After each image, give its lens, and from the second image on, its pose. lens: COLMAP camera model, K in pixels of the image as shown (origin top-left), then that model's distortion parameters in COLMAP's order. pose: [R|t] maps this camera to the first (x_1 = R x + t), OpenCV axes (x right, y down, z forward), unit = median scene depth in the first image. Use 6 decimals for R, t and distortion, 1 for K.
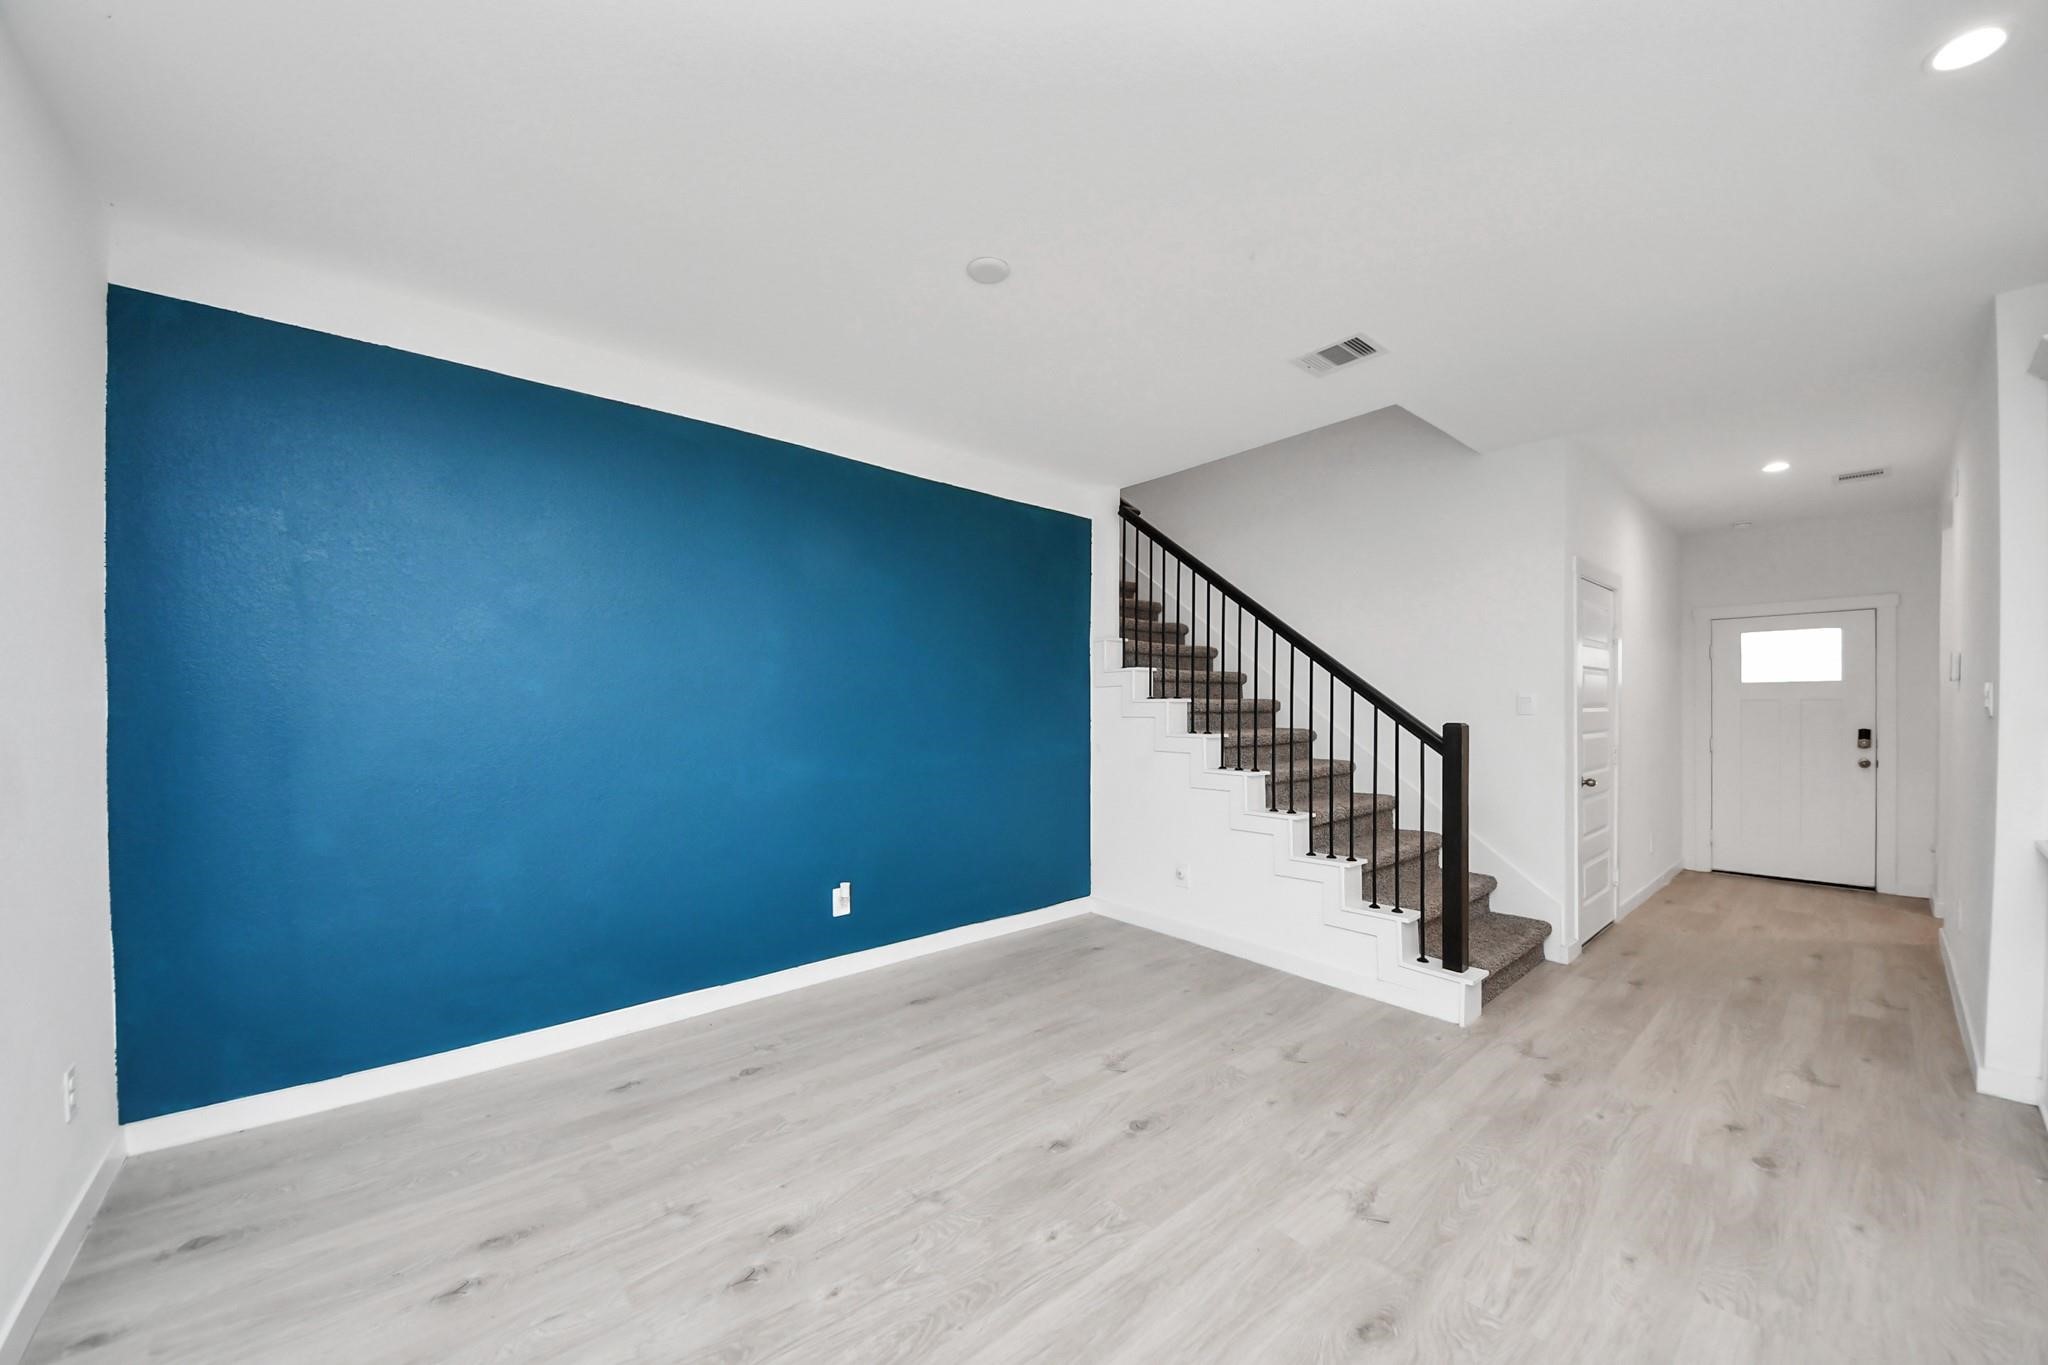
lens RADIAL K [[744.2, 0, 1020.8], [0, 744.2, 700.9], [0, 0, 1]] dist [0.038722, -0.025001]
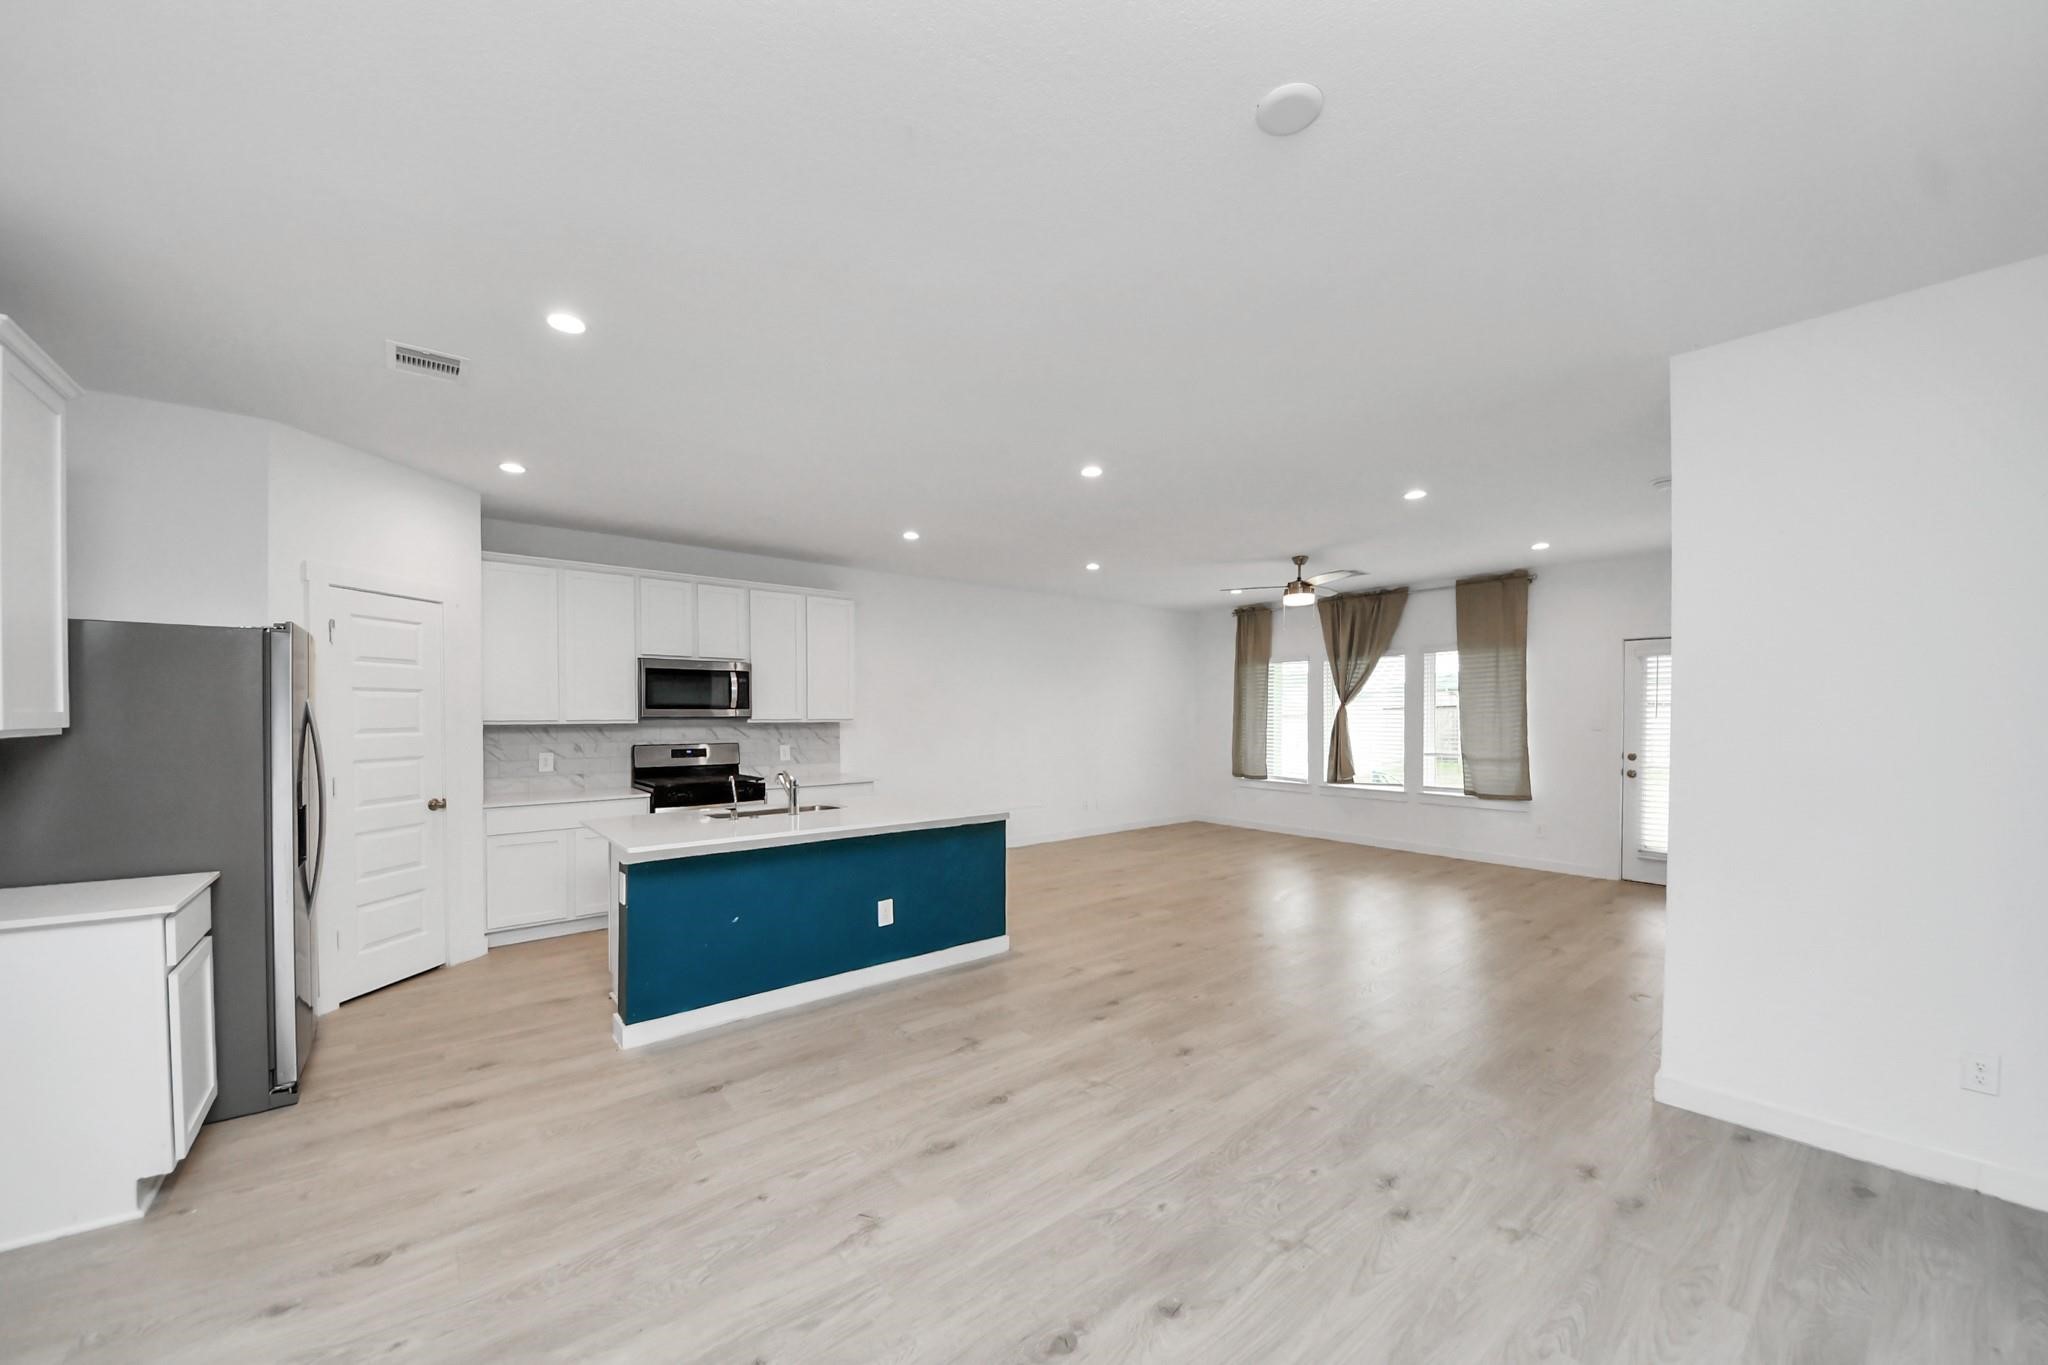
lens RADIAL K [[729.6, 0, 1009.6], [0, 729.6, 725.4], [0, 0, 1]] dist [0.000606, -0.004431]
pose [[-0.998416, -0.001243, 0.056248, 0.135149], [-0.000376, 0.999881, 0.015420, -0.030458], [-0.056261, 0.015374, -0.998298, 1.343682]]
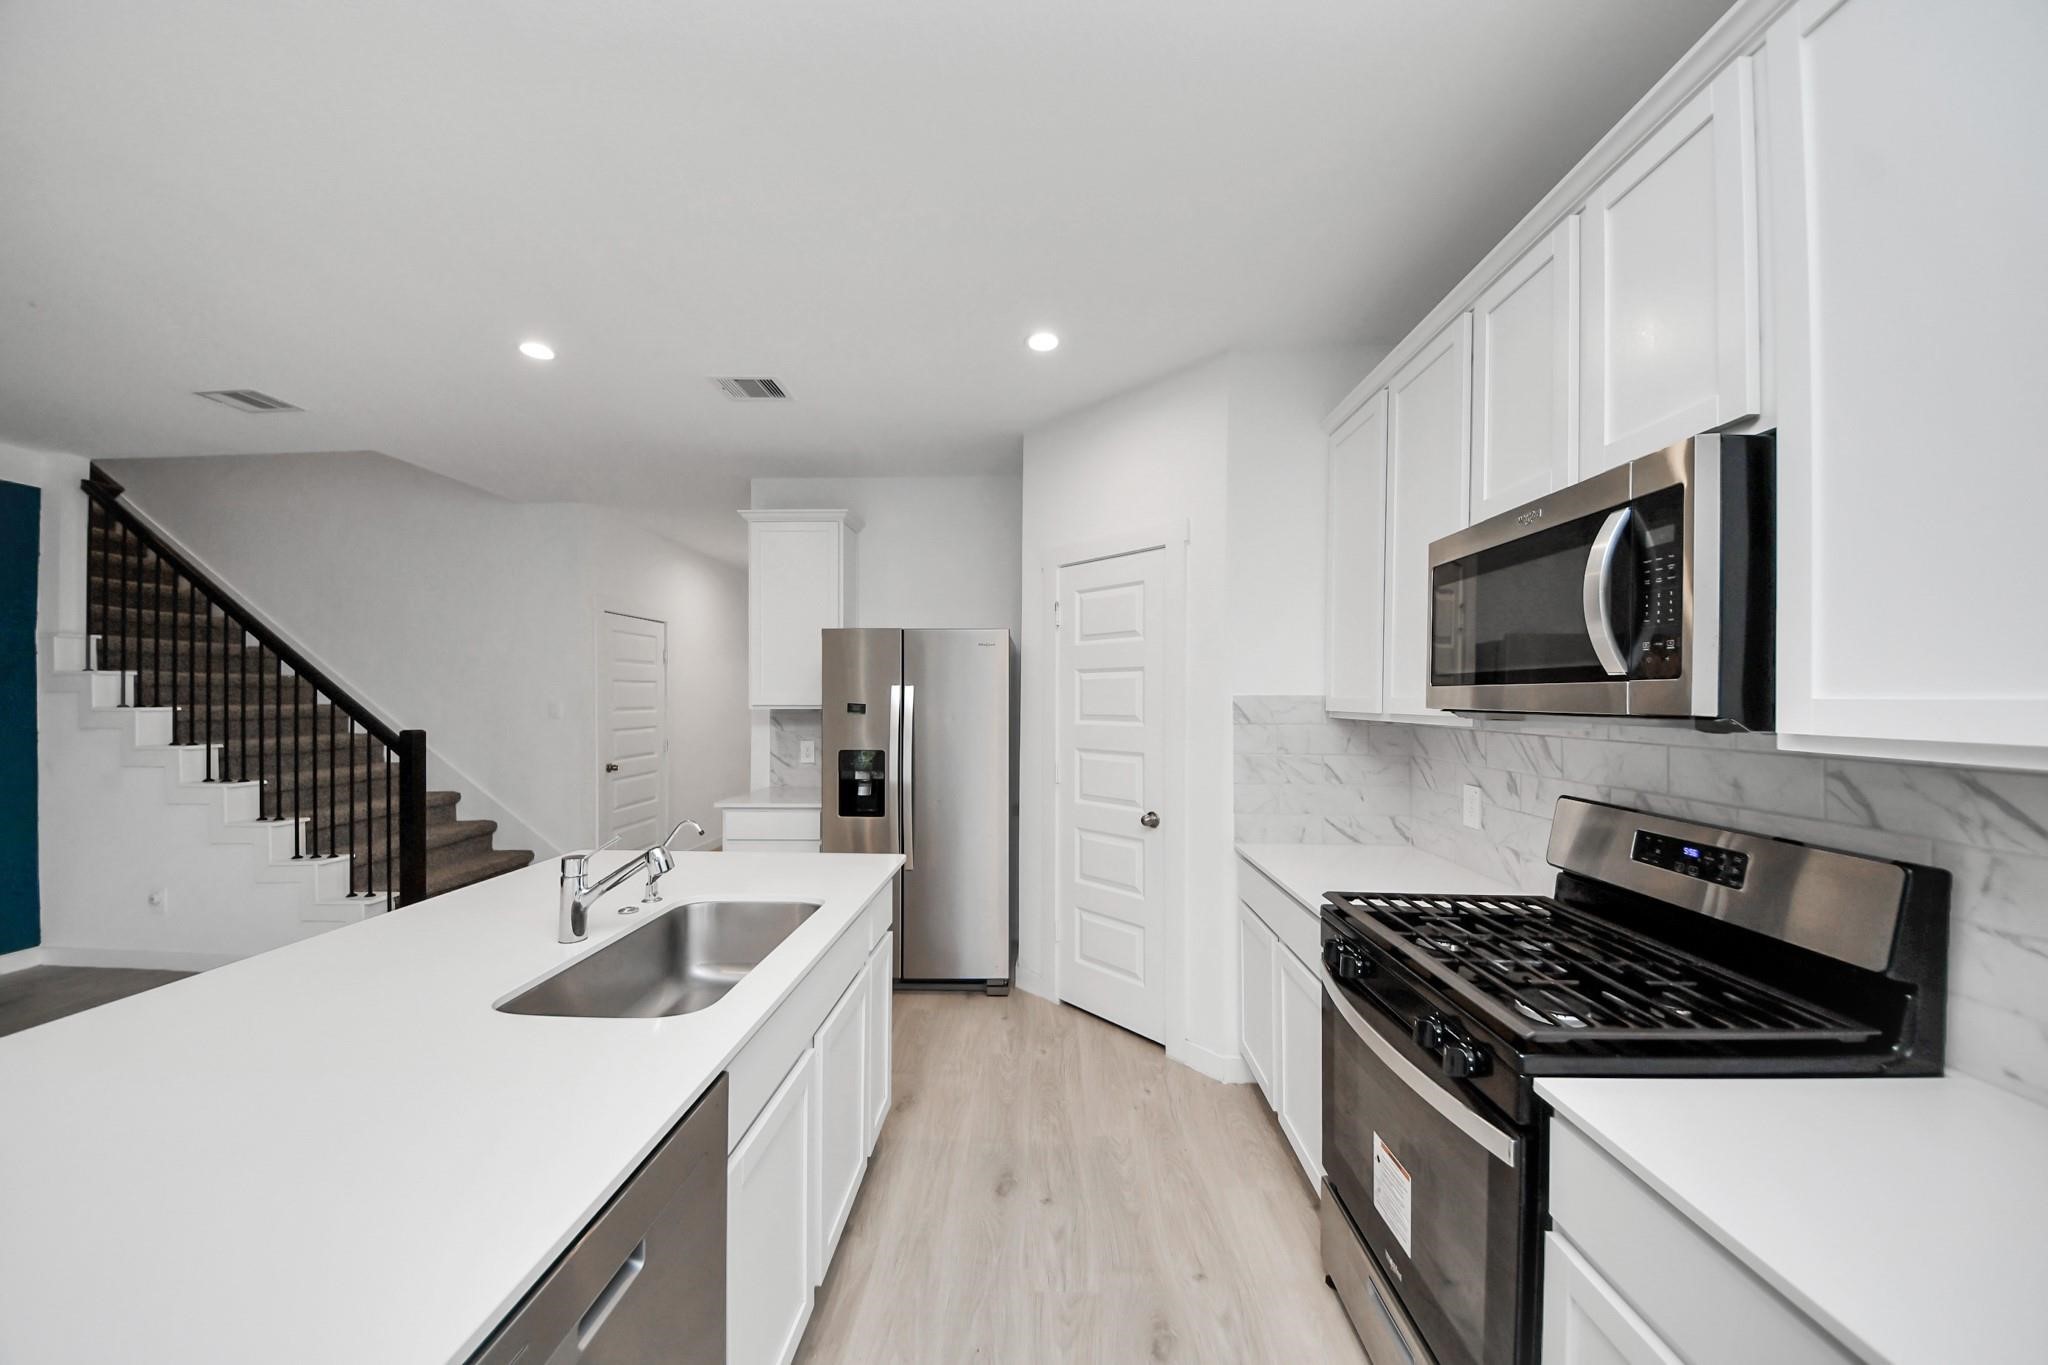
lens RADIAL K [[744.2, 0, 1020.8], [0, 744.2, 700.9], [0, 0, 1]] dist [0.038722, -0.025001]
pose [[0.686167, -0.004779, 0.727428, 0.415963], [-0.003612, 0.999944, 0.009976, -0.036584], [-0.727435, -0.009472, 0.686111, -0.589824]]
